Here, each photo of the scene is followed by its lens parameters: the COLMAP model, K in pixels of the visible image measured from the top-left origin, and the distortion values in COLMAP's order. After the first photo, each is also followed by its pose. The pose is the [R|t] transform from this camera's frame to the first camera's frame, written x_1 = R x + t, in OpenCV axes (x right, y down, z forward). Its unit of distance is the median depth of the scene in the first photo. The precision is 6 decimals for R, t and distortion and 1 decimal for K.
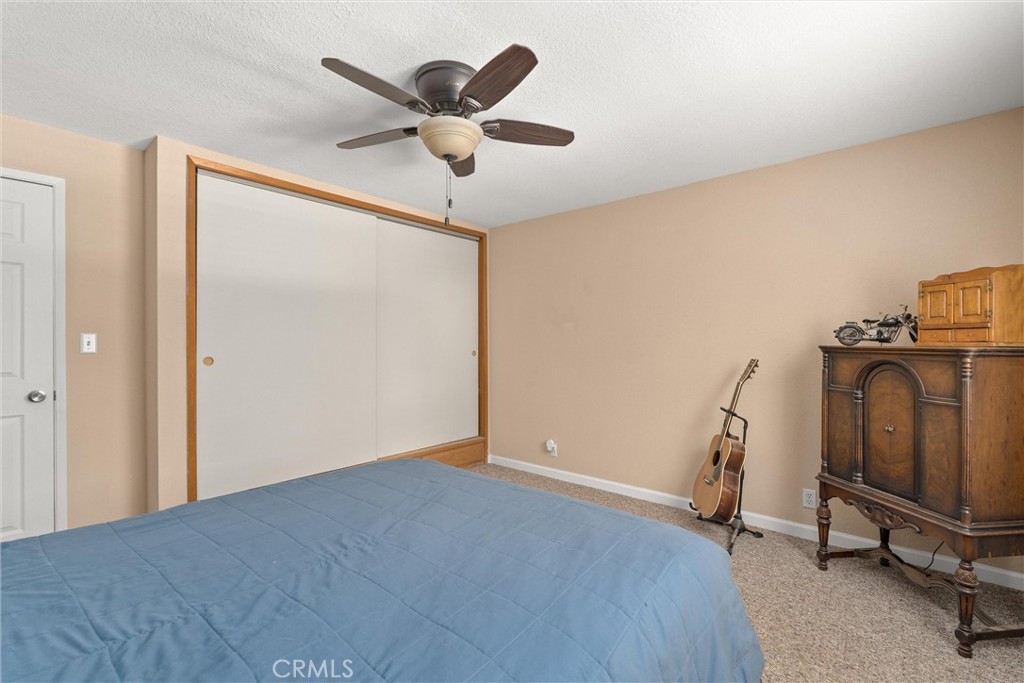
lens RADIAL K [[450.9, 0, 511.6], [0, 450.9, 342.2], [0, 0, 1]] dist [-0.002657, -0.000242]
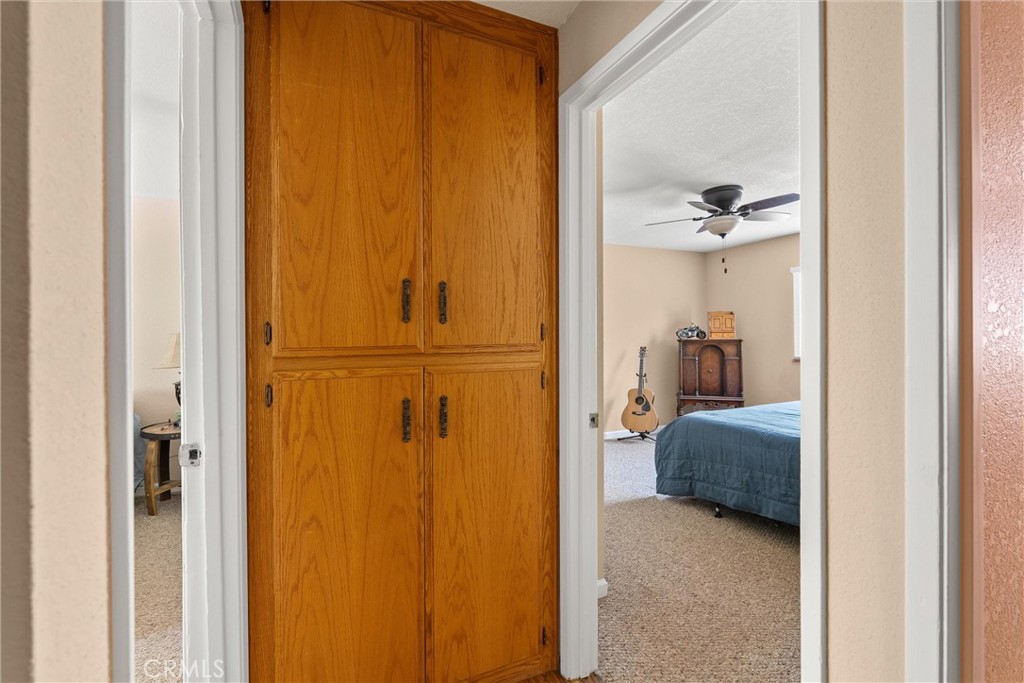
lens RADIAL K [[450.9, 0, 513.6], [0, 450.9, 334.2], [0, 0, 1]] dist [-0.002657, -0.000242]
pose [[0.407363, 0.005829, 0.913248, -1.876023], [0.008109, 0.999917, -0.009999, -0.001666], [-0.913230, 0.011479, 0.407282, 0.921394]]
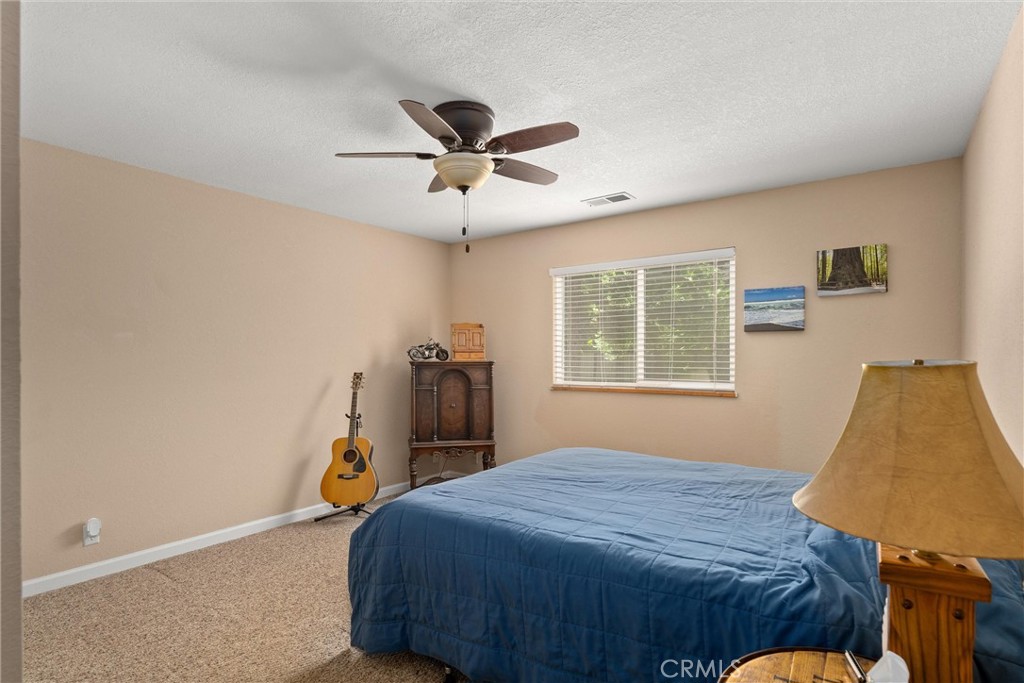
lens RADIAL K [[520.3, 0, 511.9], [0, 520.3, 347.7], [0, 0, 1]] dist [-0.000767, -0.000180]
pose [[-0.081381, 0.018921, 0.996503, -1.243149], [0.003210, 0.999820, -0.018722, -0.004241], [-0.996678, 0.001676, -0.081427, 0.880524]]
